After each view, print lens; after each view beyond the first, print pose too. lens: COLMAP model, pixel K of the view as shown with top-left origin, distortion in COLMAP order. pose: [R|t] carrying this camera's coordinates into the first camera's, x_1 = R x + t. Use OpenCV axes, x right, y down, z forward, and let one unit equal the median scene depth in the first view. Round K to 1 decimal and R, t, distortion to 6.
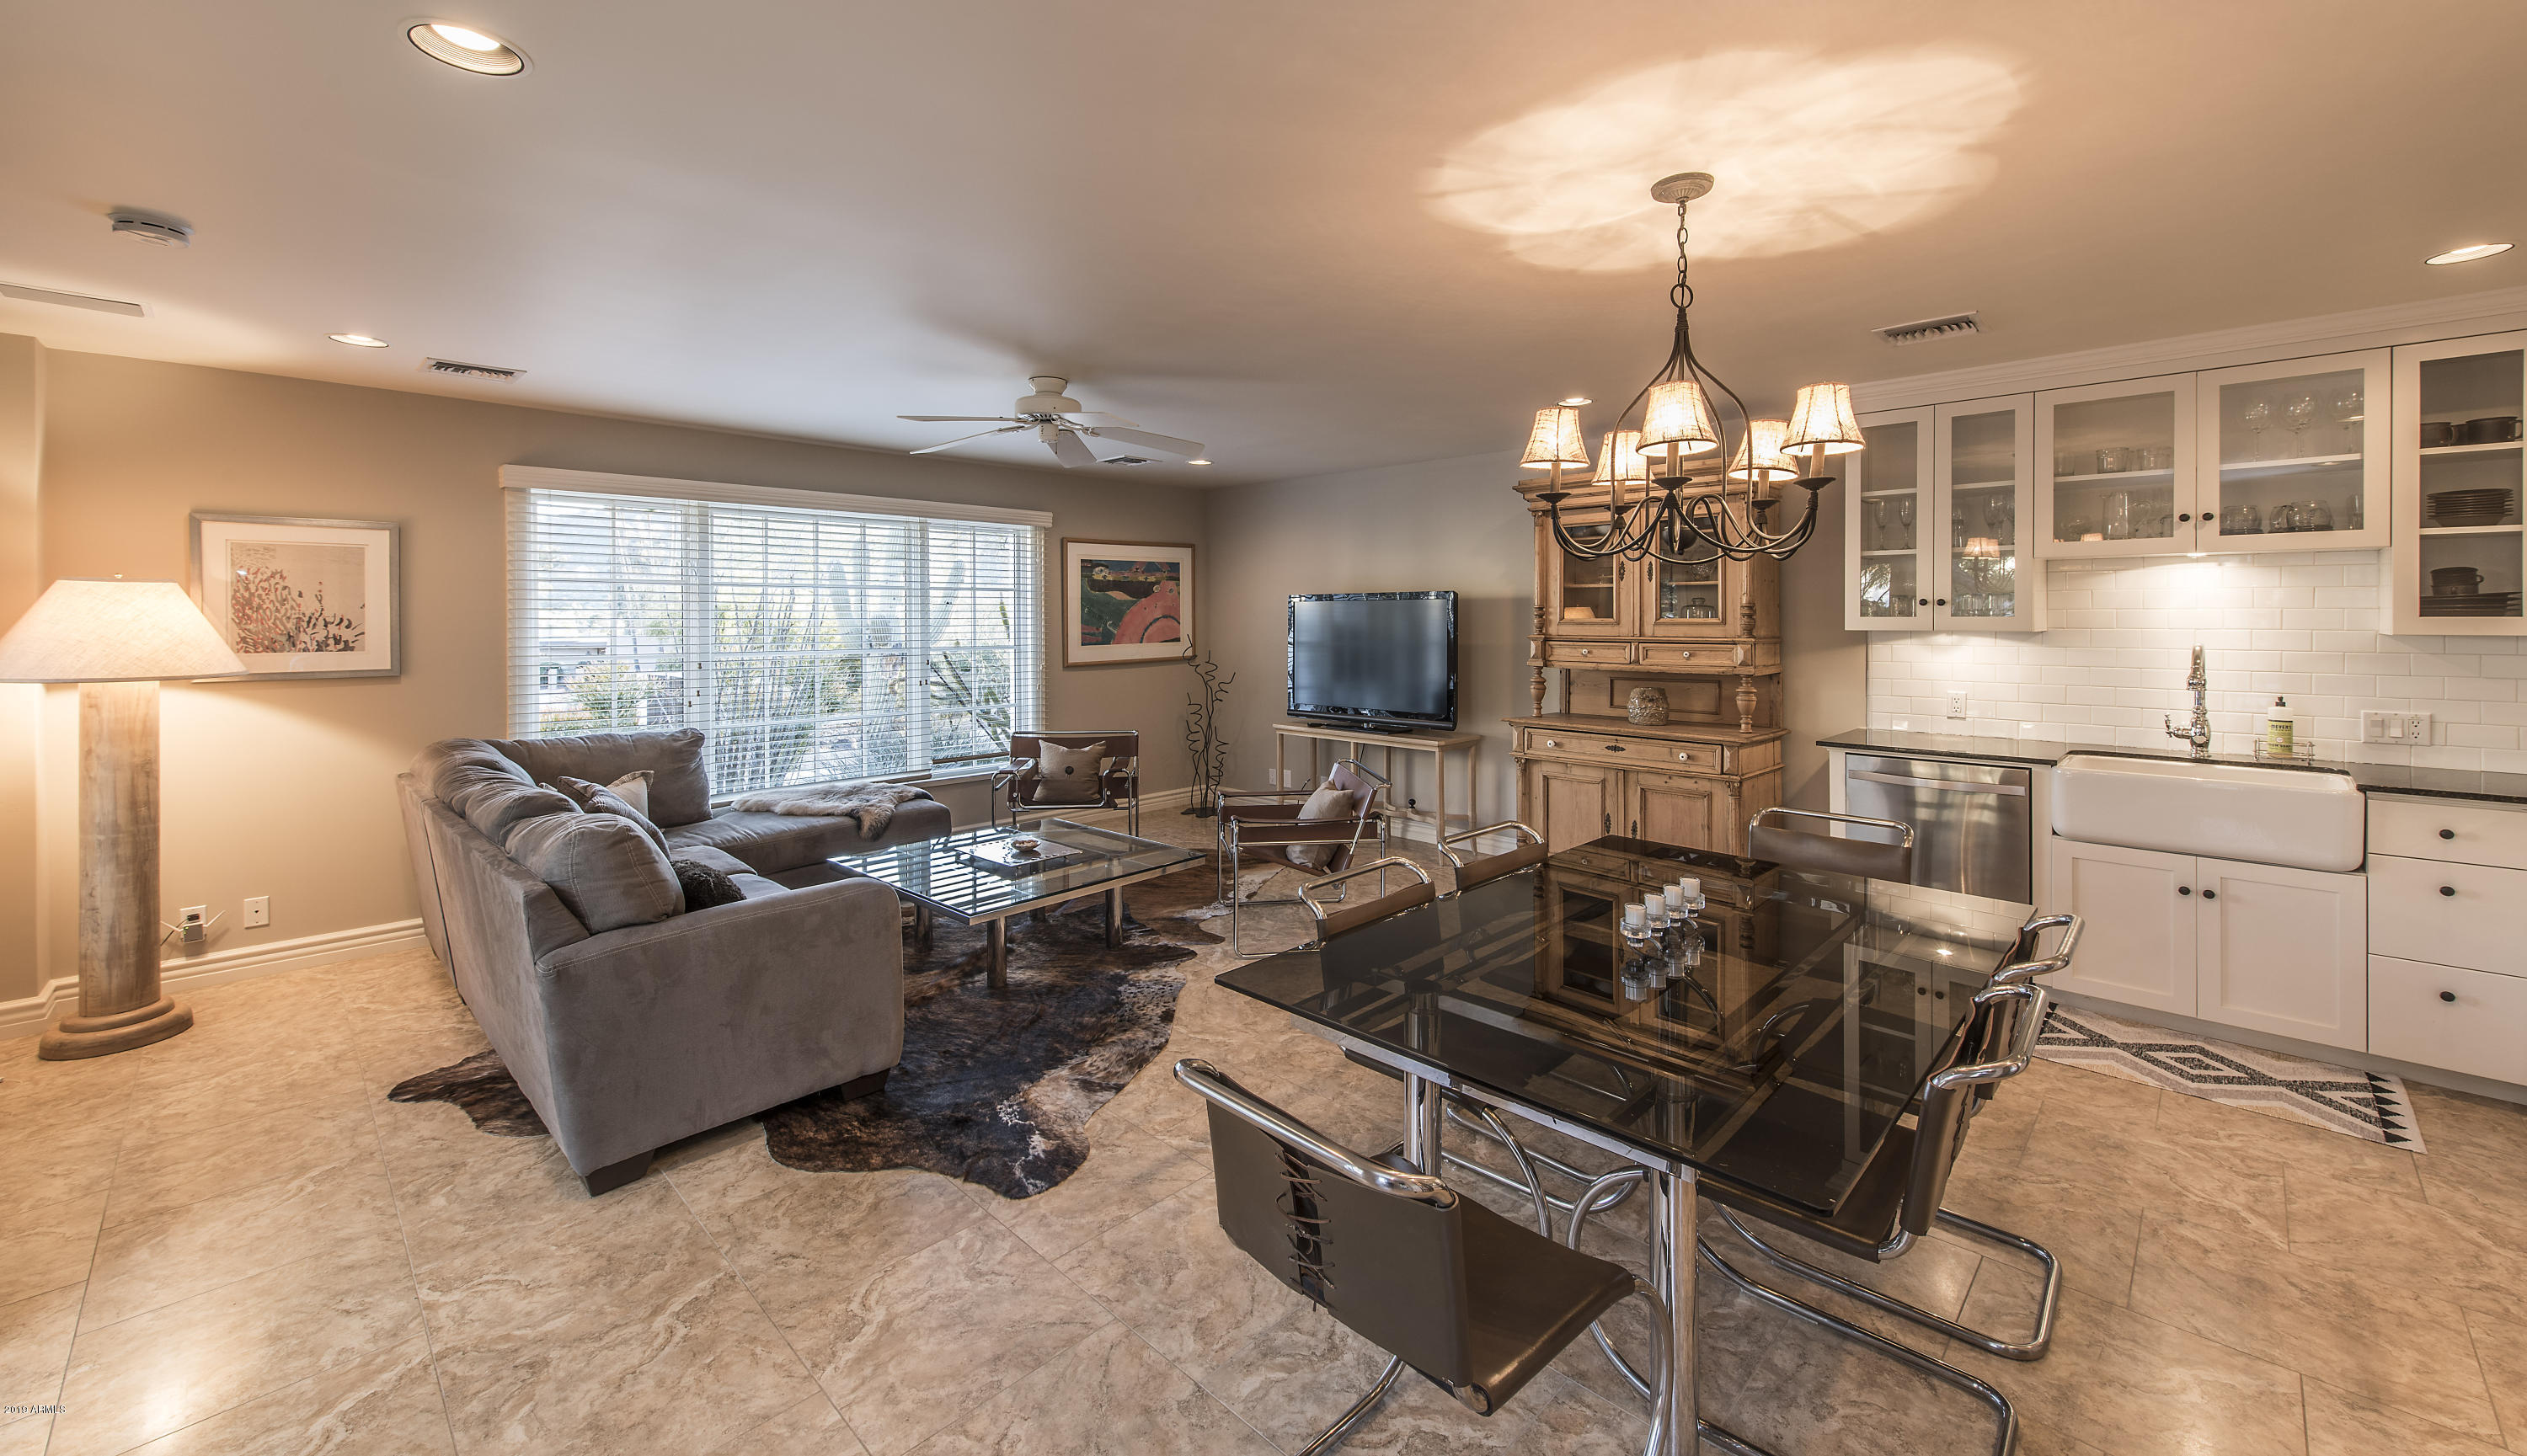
lens RADIAL K [[970.2, 0, 1263.5], [0, 970.2, 728.0], [0, 0, 1]] dist [0.001045, 0.000164]
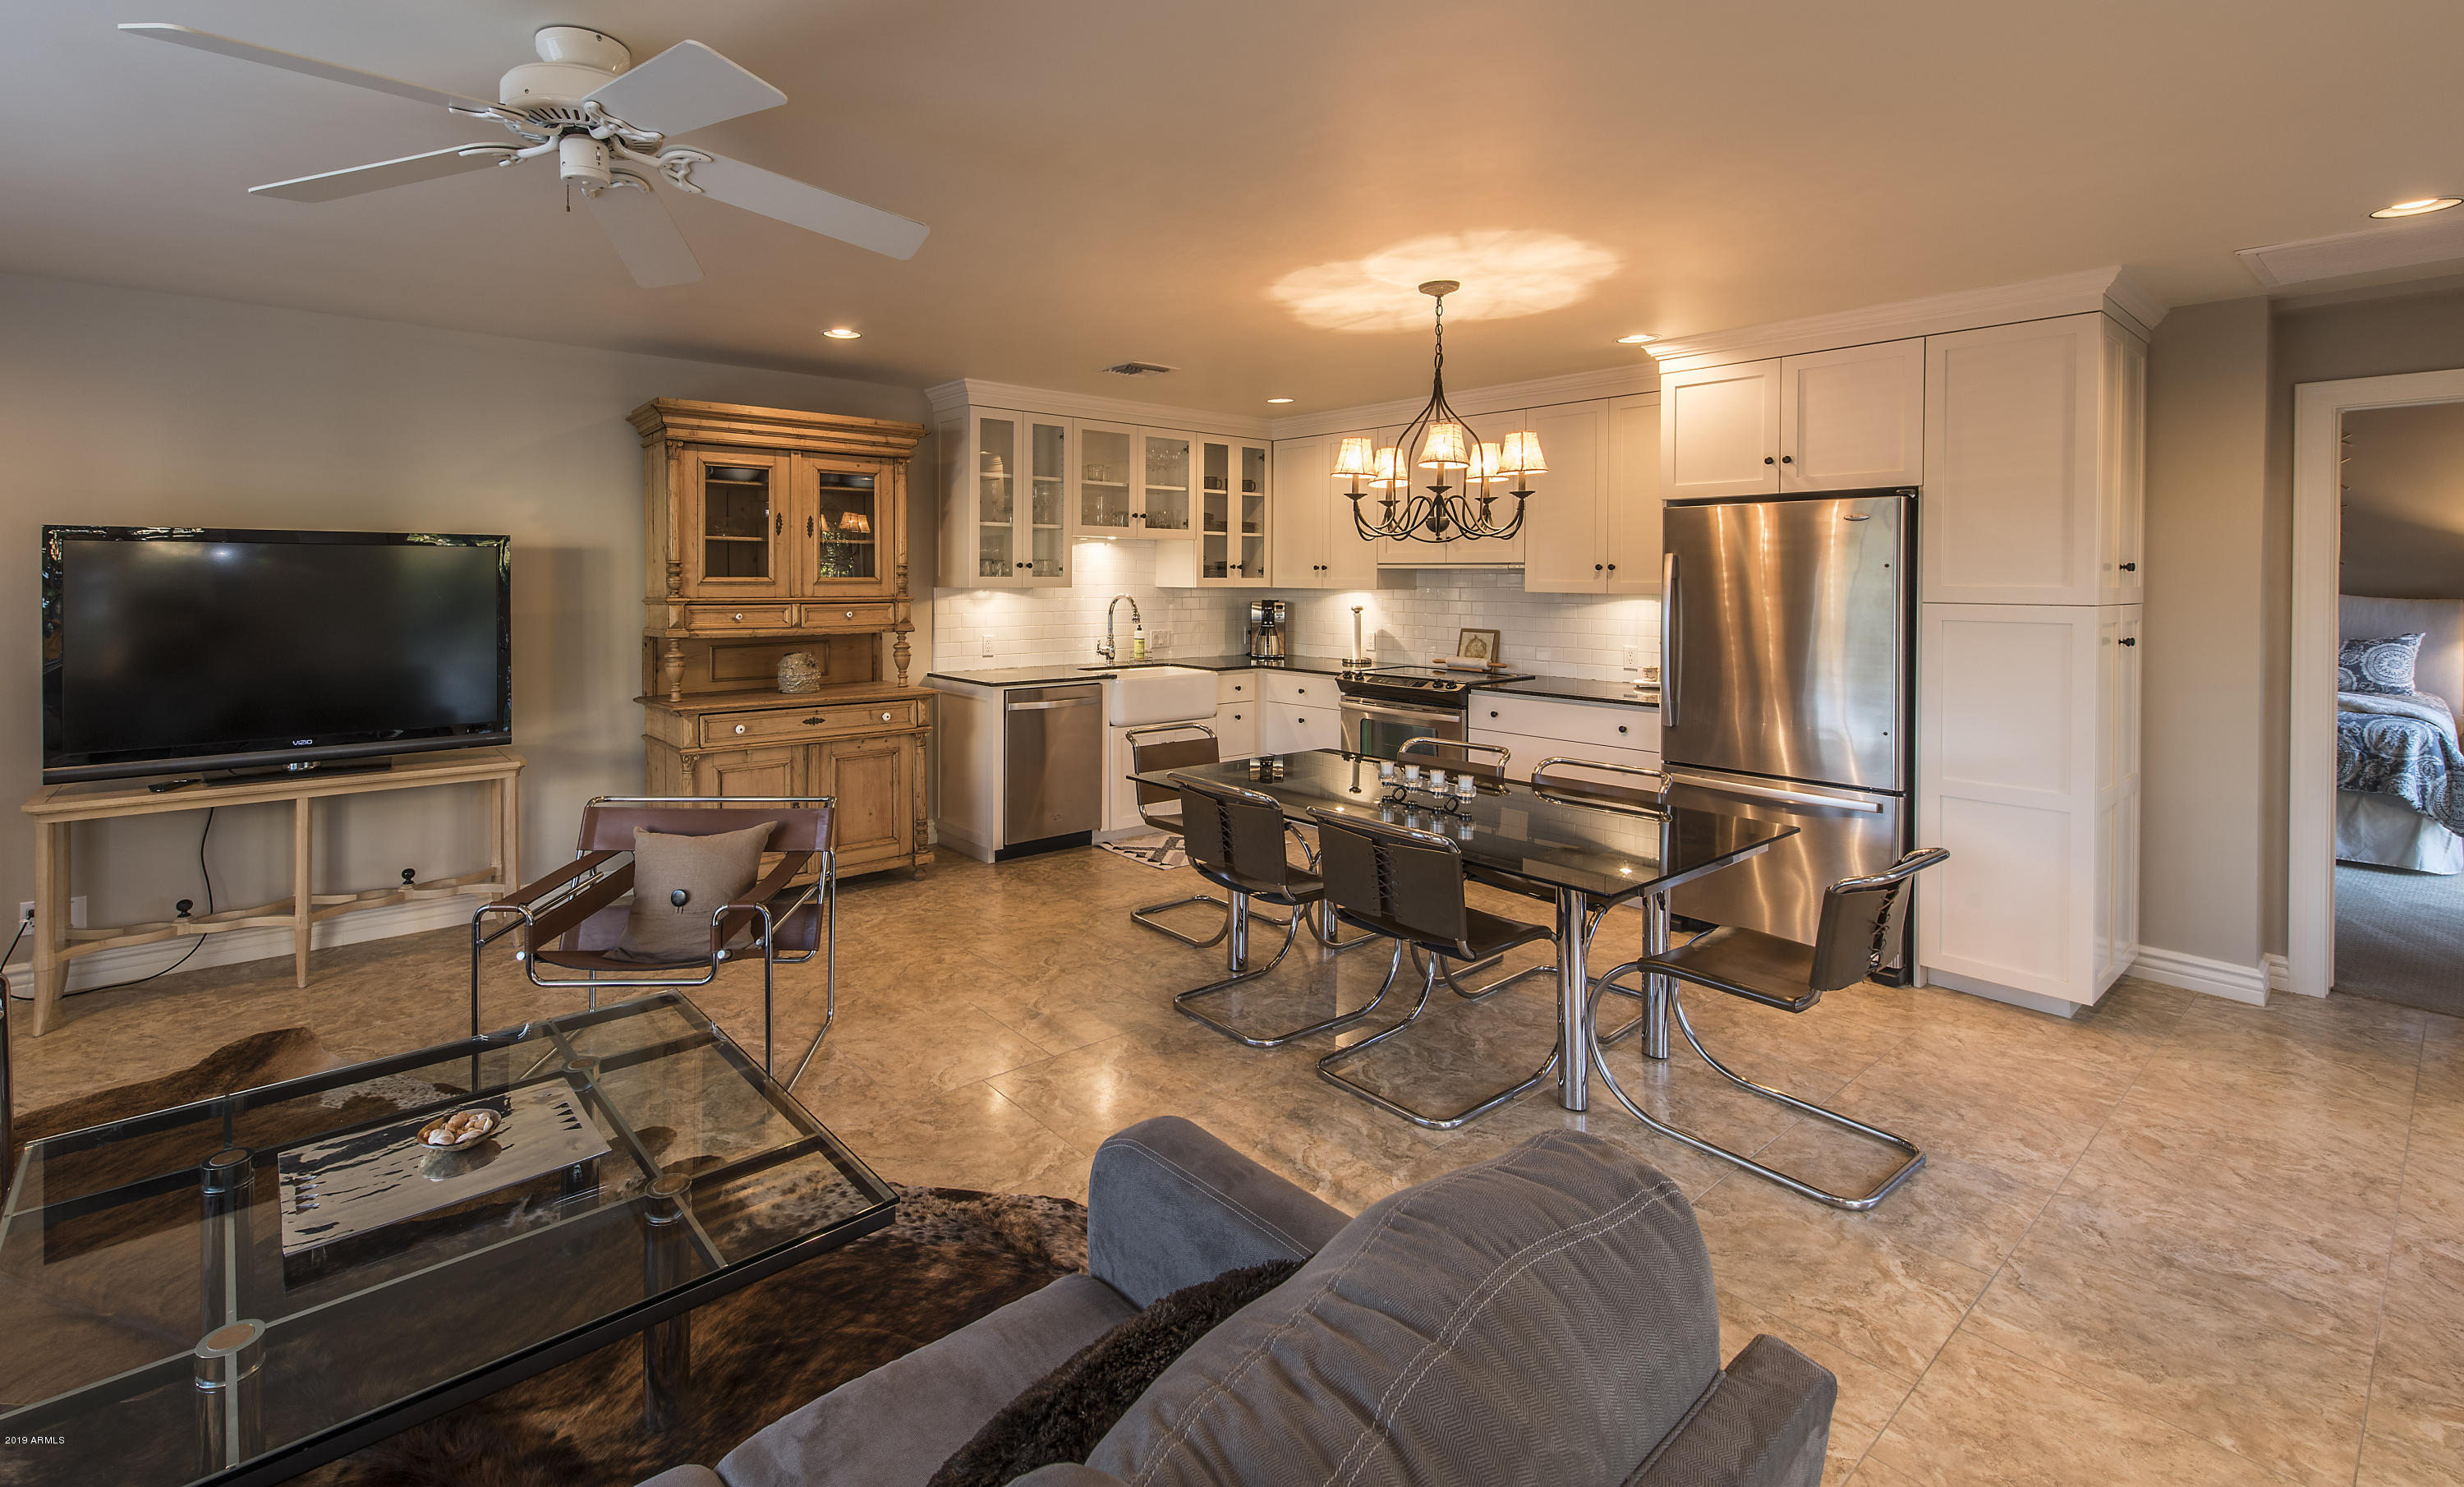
lens RADIAL K [[1038.1, 0, 1110.1], [0, 1038.1, 703.4], [0, 0, 1]] dist [-0.000479, -0.000038]
pose [[0.142183, -0.120795, 0.982442, -0.758897], [0.106325, 0.988647, 0.106170, -0.095500], [-0.984113, 0.089363, 0.153413, 0.795180]]
